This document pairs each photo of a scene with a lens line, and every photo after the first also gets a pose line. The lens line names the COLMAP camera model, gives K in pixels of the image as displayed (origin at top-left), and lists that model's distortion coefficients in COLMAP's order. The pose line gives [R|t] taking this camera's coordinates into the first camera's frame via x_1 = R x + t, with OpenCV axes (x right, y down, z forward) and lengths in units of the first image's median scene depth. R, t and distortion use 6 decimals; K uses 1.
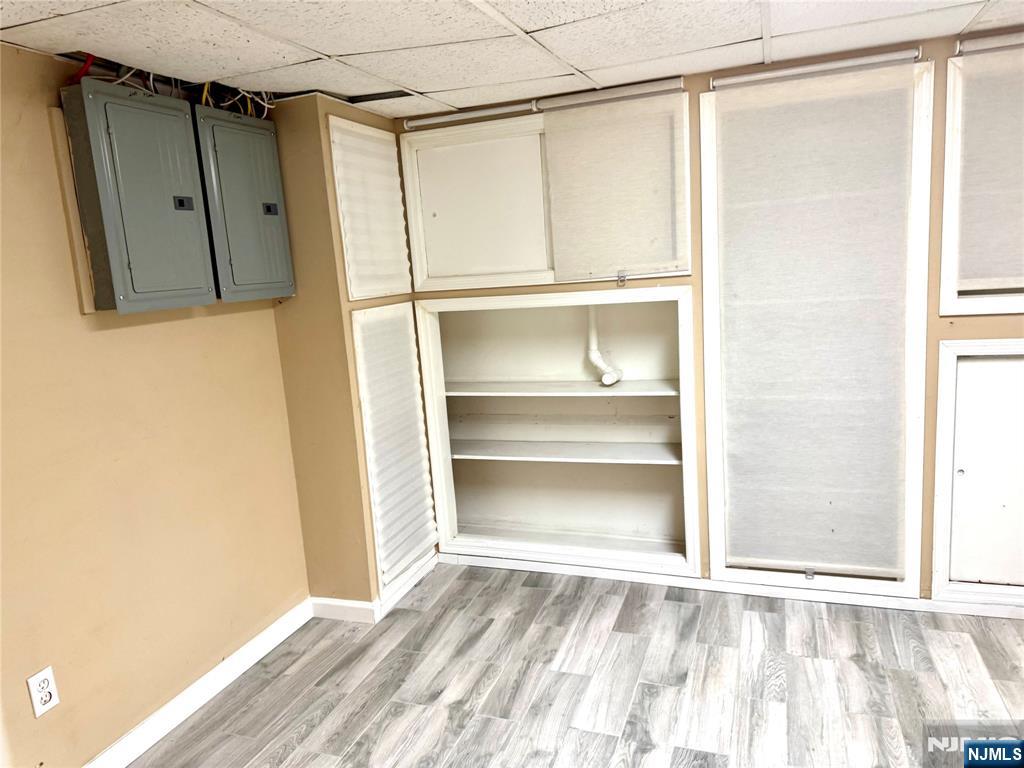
lens RADIAL K [[718.3, 0, 509.5], [0, 718.3, 384.1], [0, 0, 1]] dist [0.012246, -0.013550]
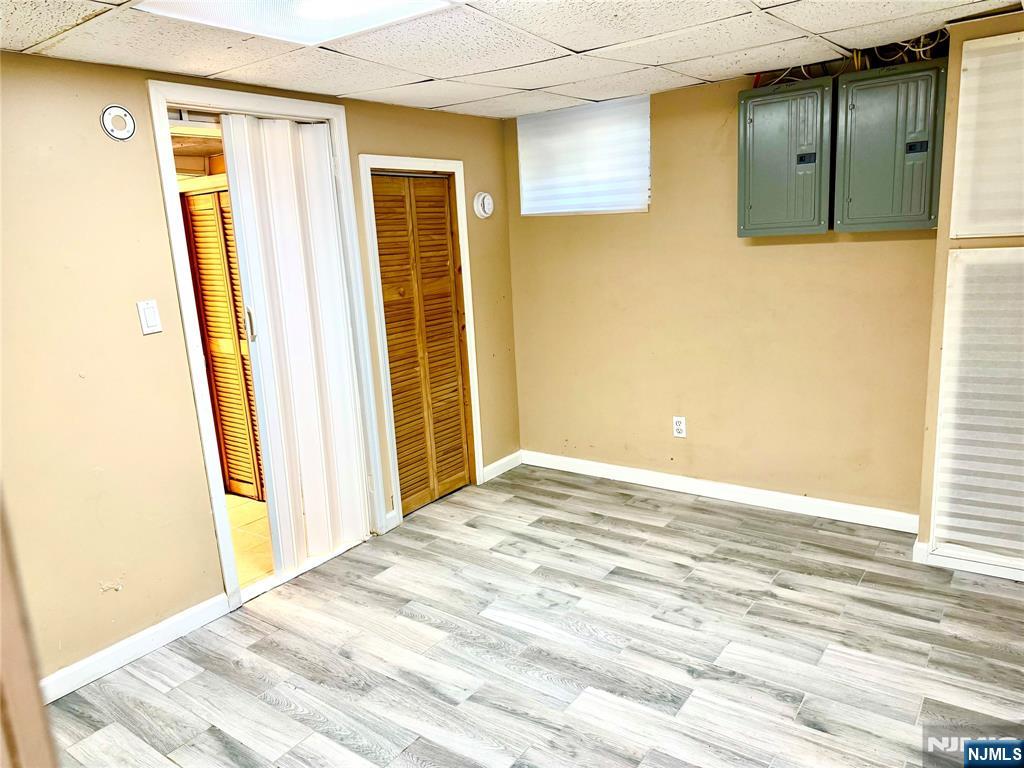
lens RADIAL K [[718.3, 0, 509.8], [0, 718.3, 382.5], [0, 0, 1]] dist [0.012246, -0.013550]
pose [[-0.267472, 0.280537, -0.921823, 0.951502], [-0.085342, 0.946022, 0.312664, -0.199920], [0.959779, 0.162299, -0.229092, 0.739069]]
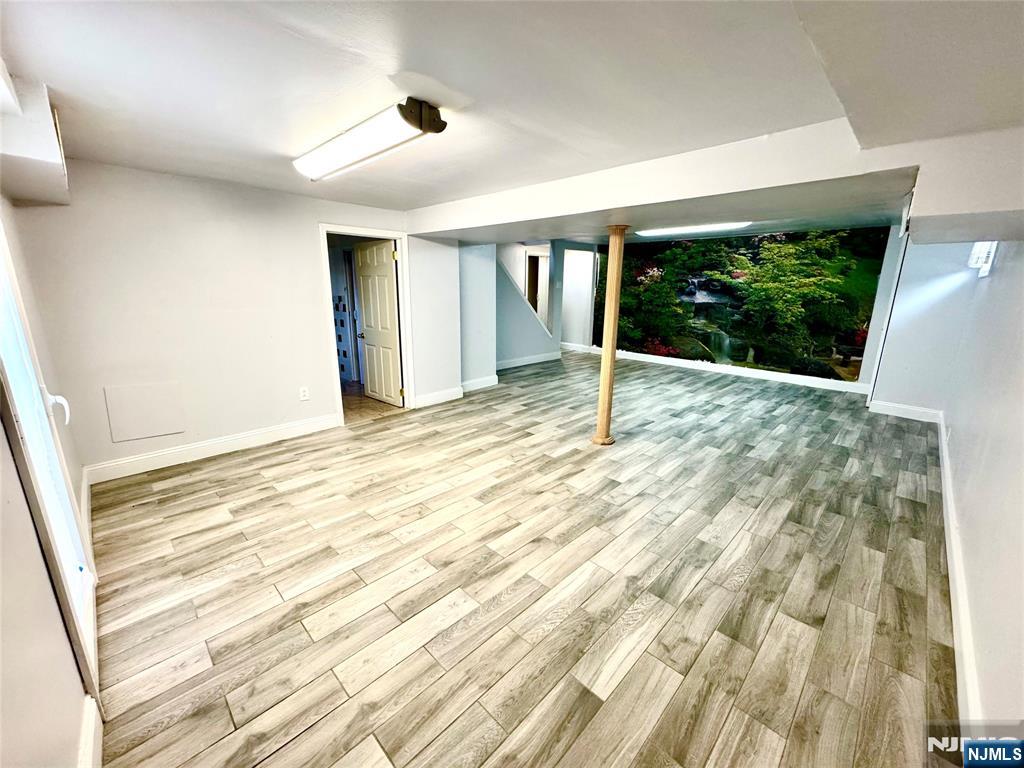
lens RADIAL K [[408.6, 0, 512.0], [0, 408.6, 381.6], [0, 0, 1]] dist [0.009516, 0.000257]
pose [[0.906577, 0.137117, -0.399146, -0.049942], [-0.110805, 0.989904, 0.088388, -0.040065], [0.407236, -0.035903, 0.912617, 0.392337]]
